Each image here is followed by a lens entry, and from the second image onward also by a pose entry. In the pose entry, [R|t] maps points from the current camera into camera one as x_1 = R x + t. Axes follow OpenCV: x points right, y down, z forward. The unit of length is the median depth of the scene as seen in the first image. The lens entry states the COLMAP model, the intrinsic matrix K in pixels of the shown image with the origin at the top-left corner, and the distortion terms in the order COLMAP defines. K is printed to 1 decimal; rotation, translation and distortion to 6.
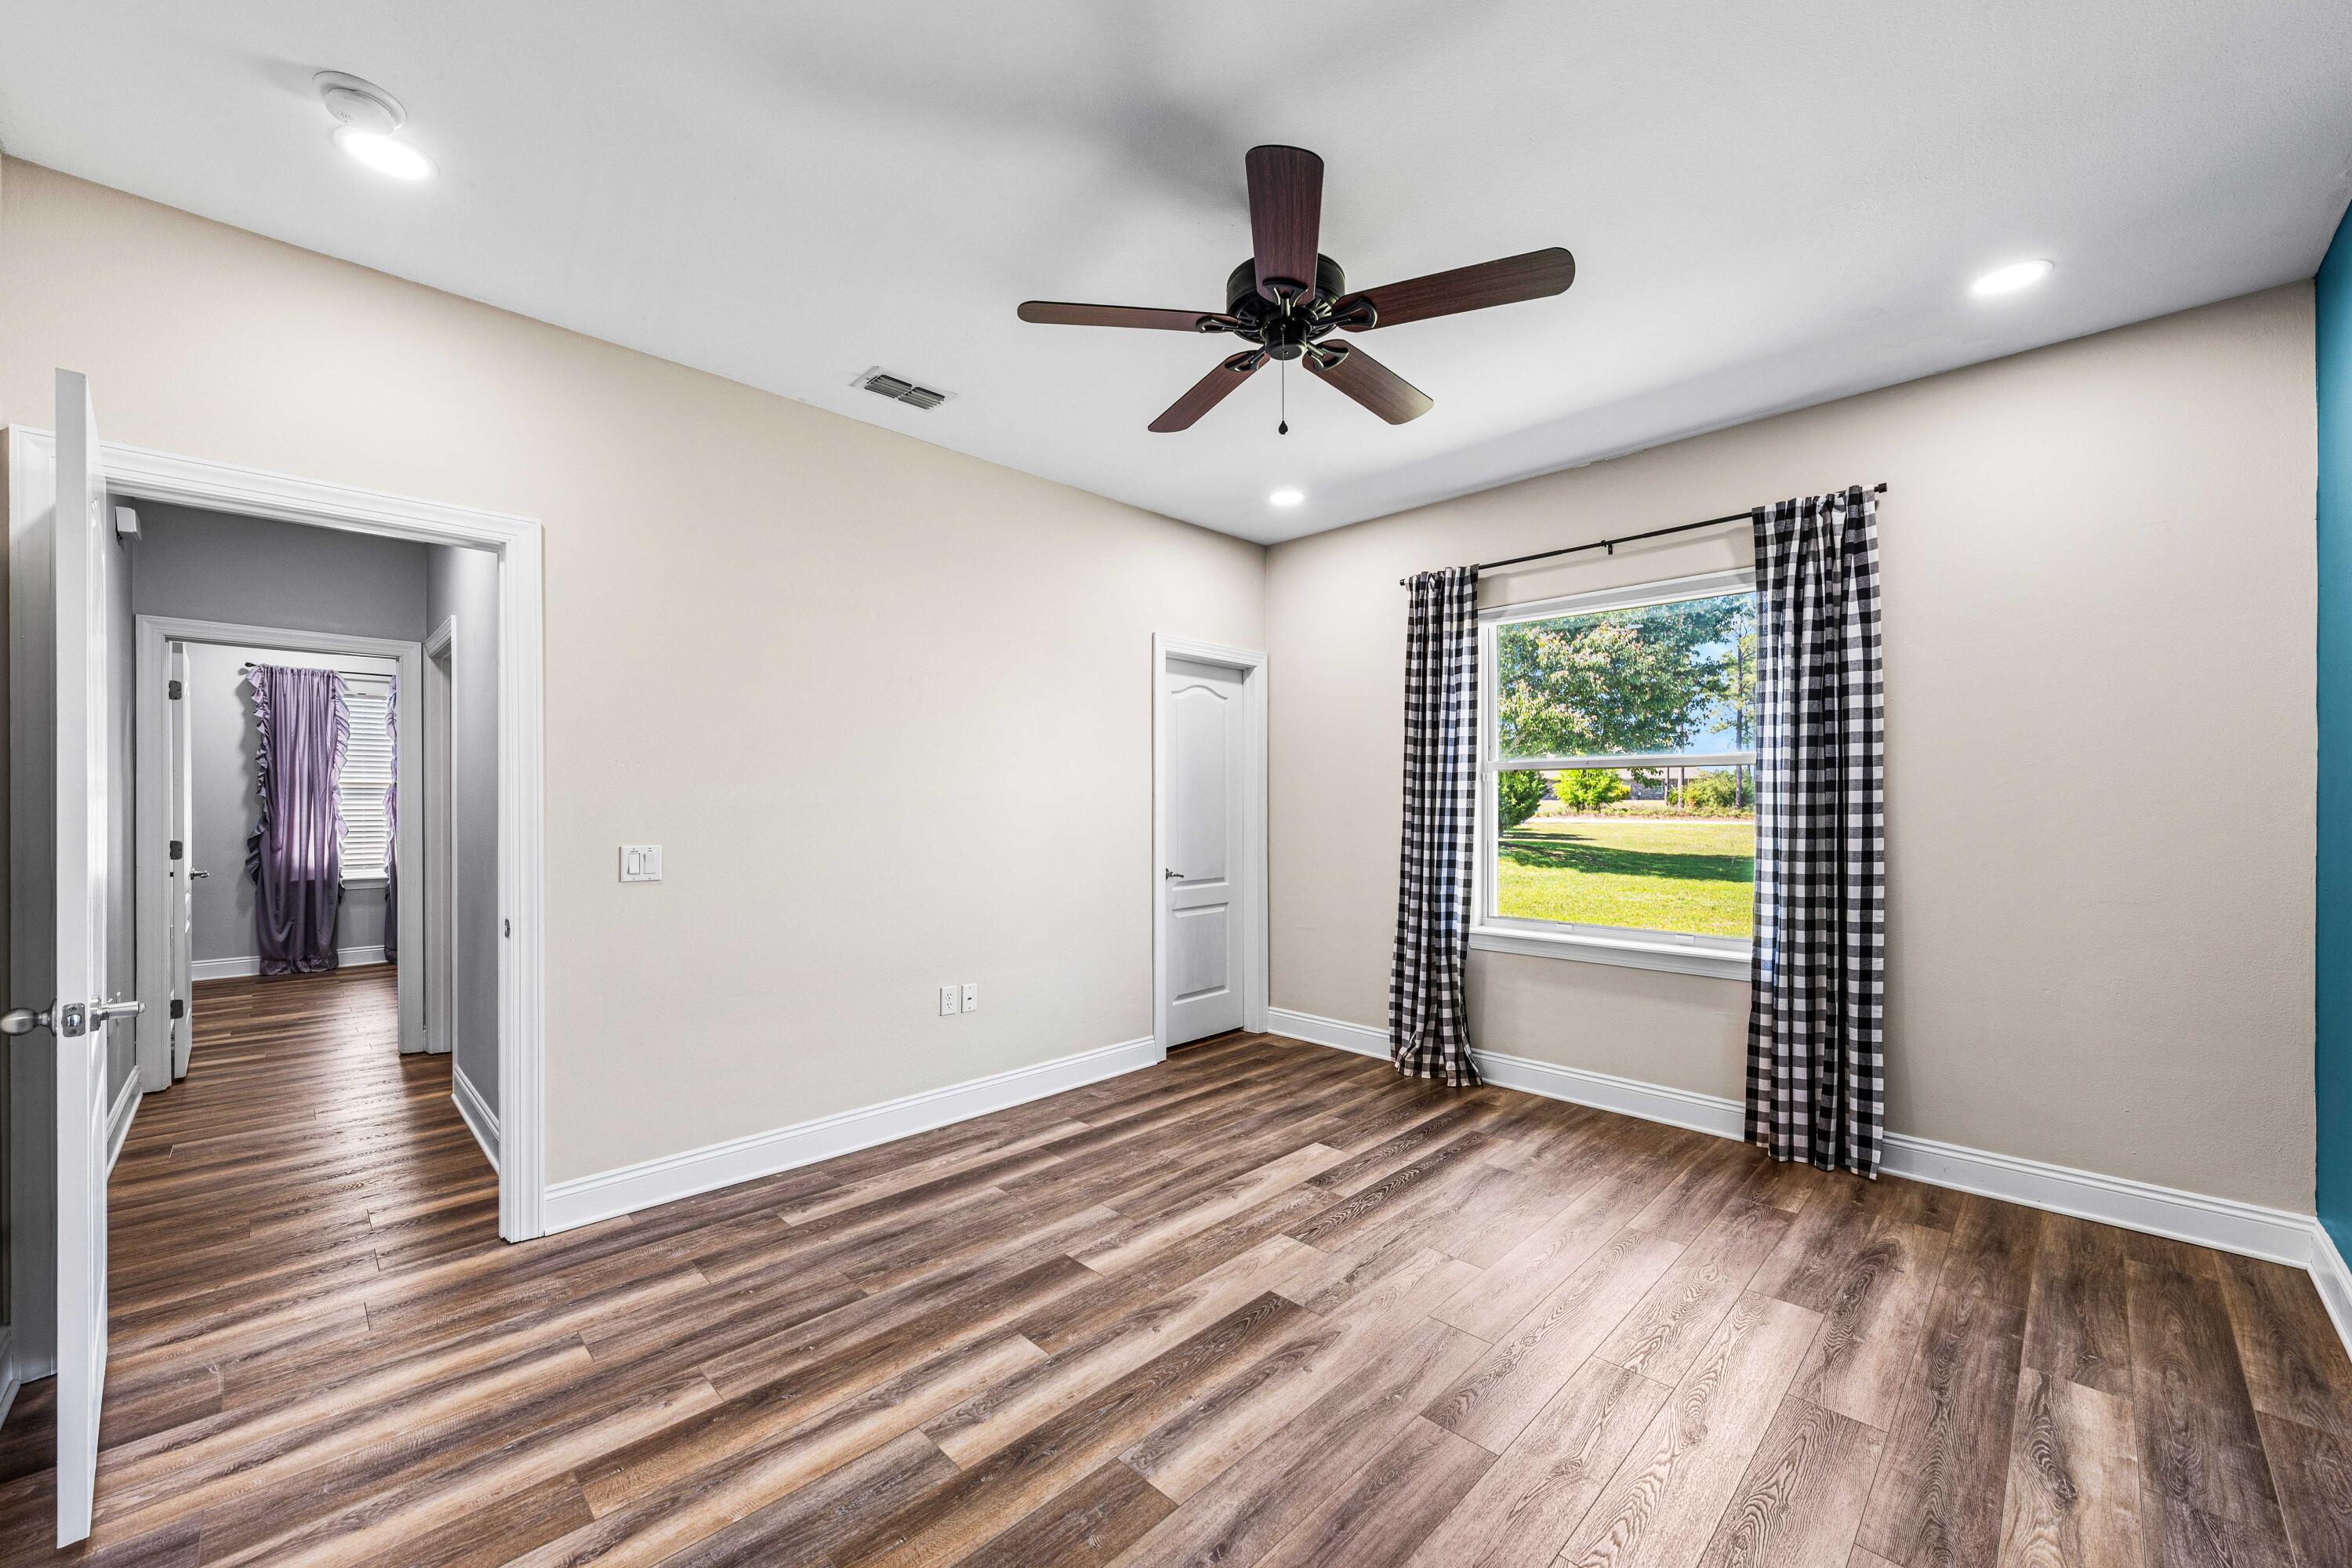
lens RADIAL K [[907.4, 0, 1173.2], [0, 907.4, 780.0], [0, 0, 1]] dist [0.000282, -0.000246]
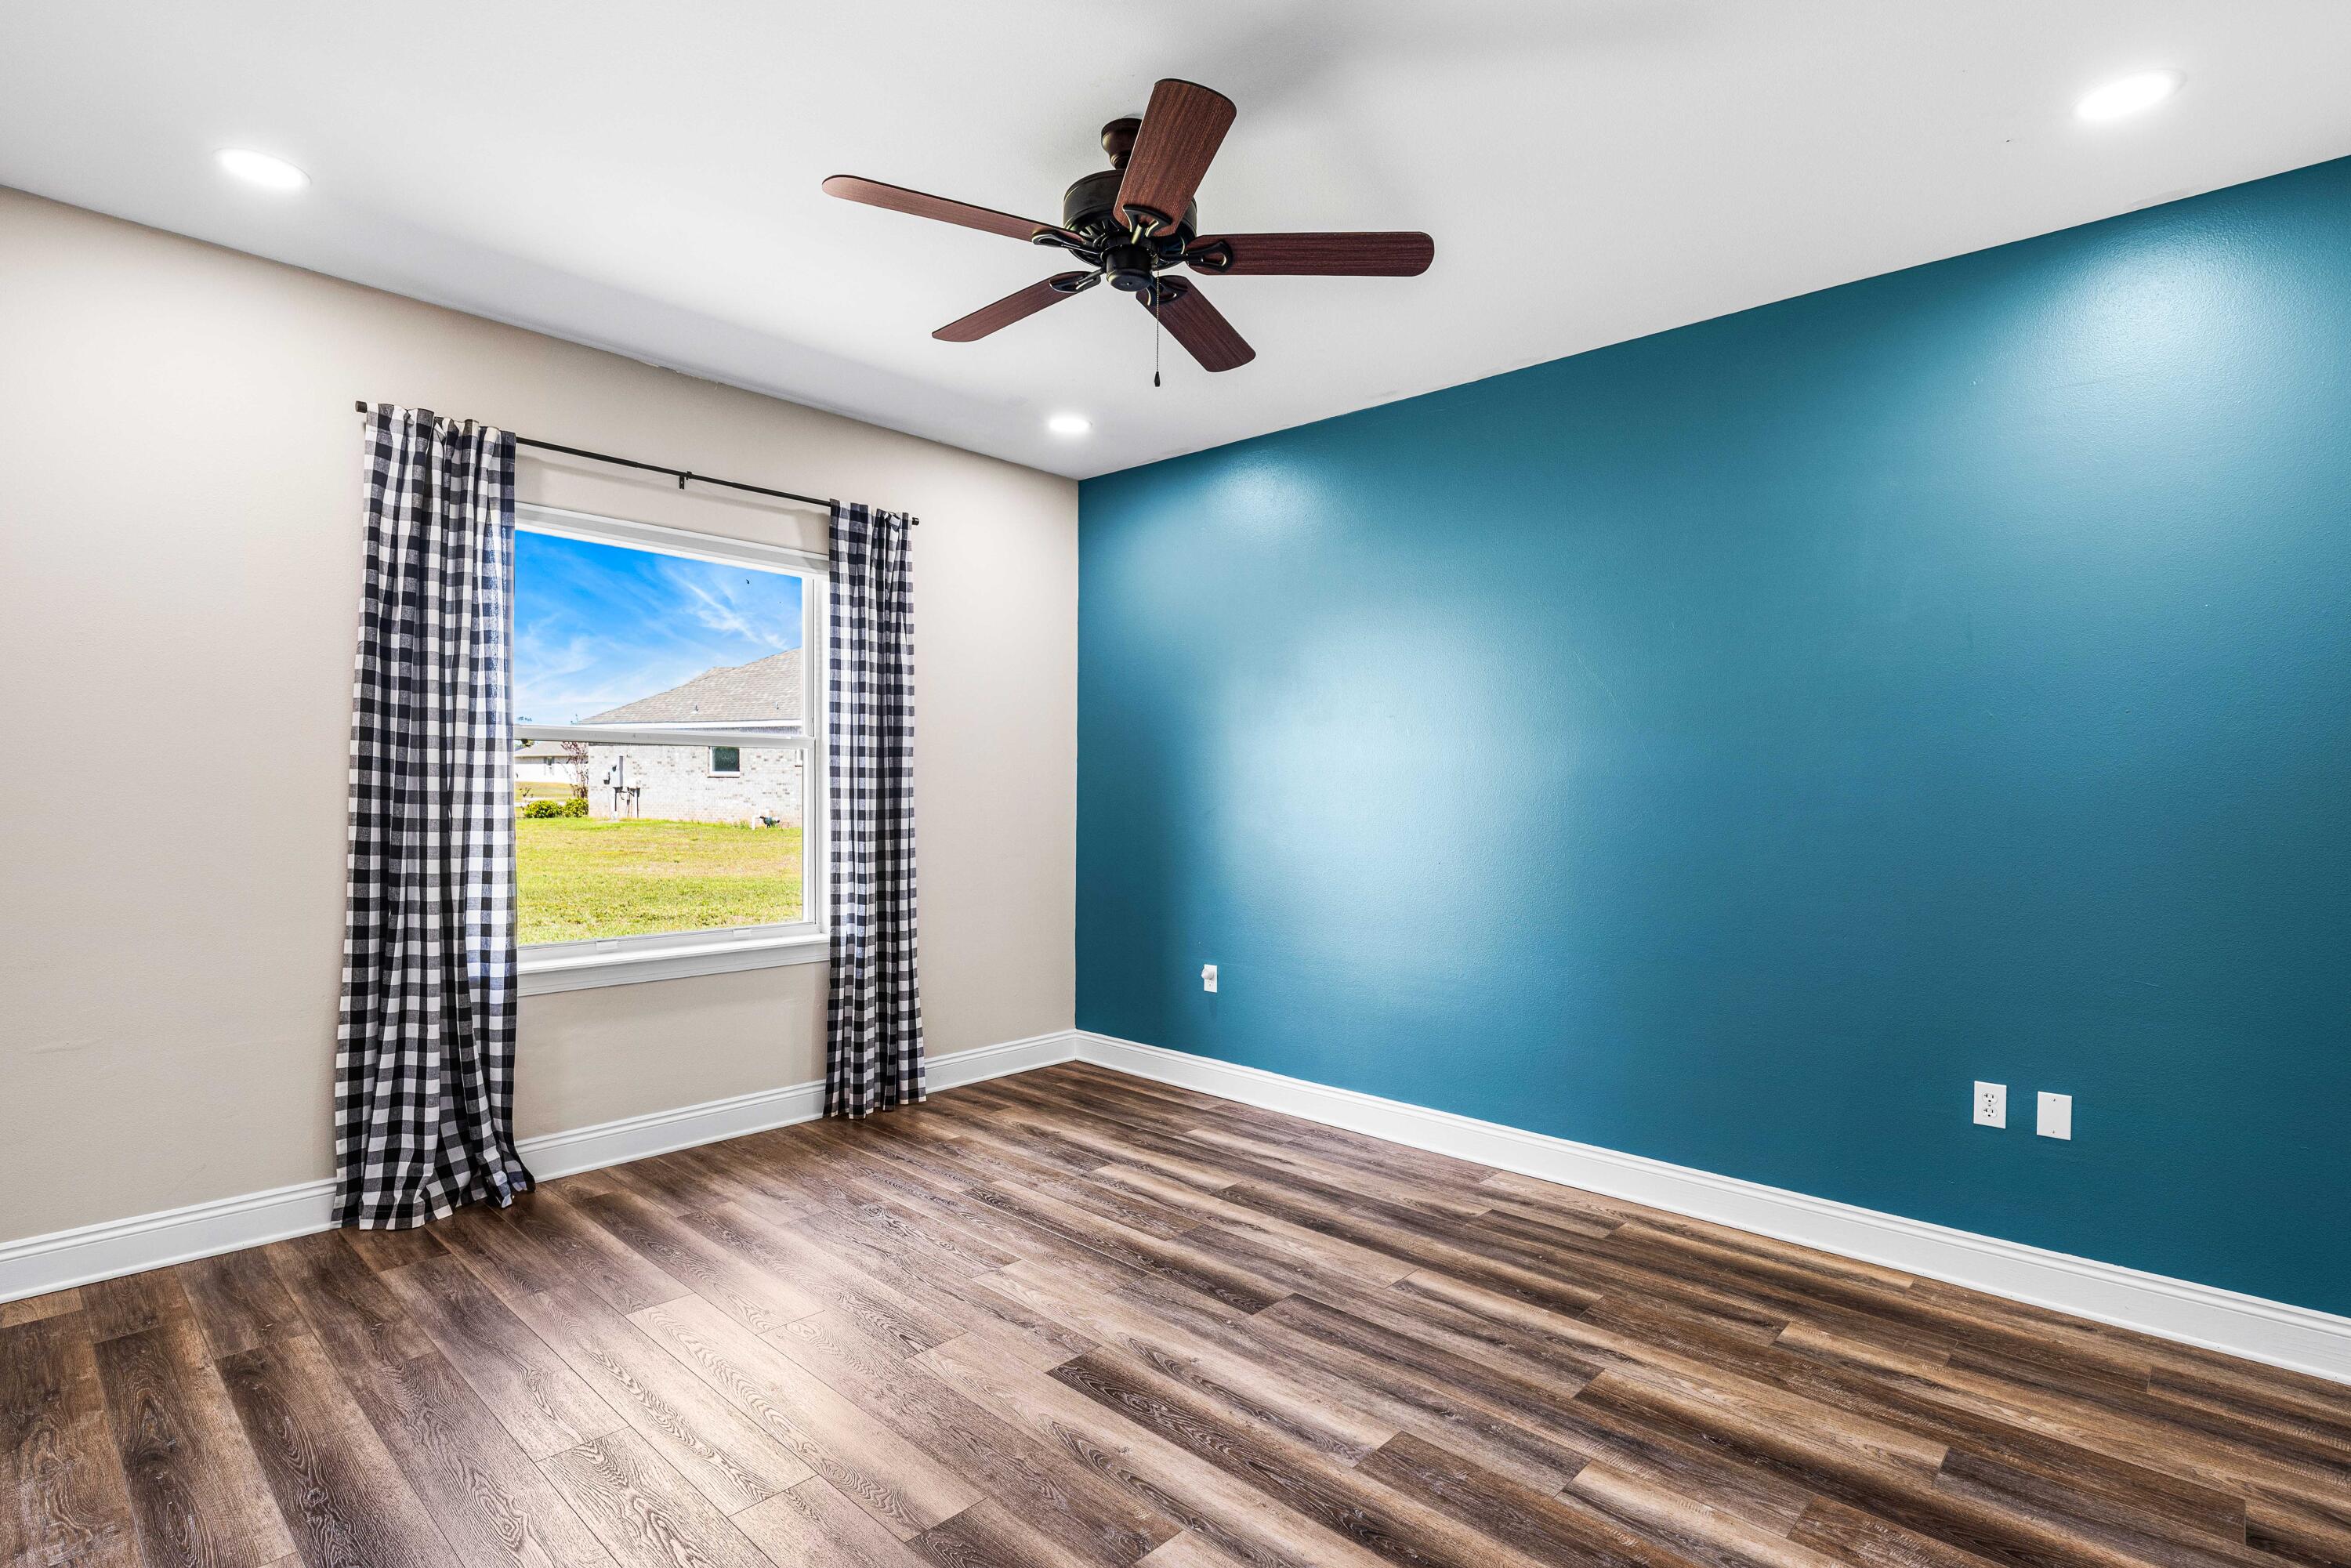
lens RADIAL K [[1136.5, 0, 1173.1], [0, 1136.5, 791.8], [0, 0, 1]] dist [-0.001345, 0.000157]
pose [[-0.034151, -0.003708, 0.999410, -0.662669], [-0.034496, 0.999402, 0.002529, 0.013757], [-0.998821, -0.034389, -0.034259, 0.656896]]
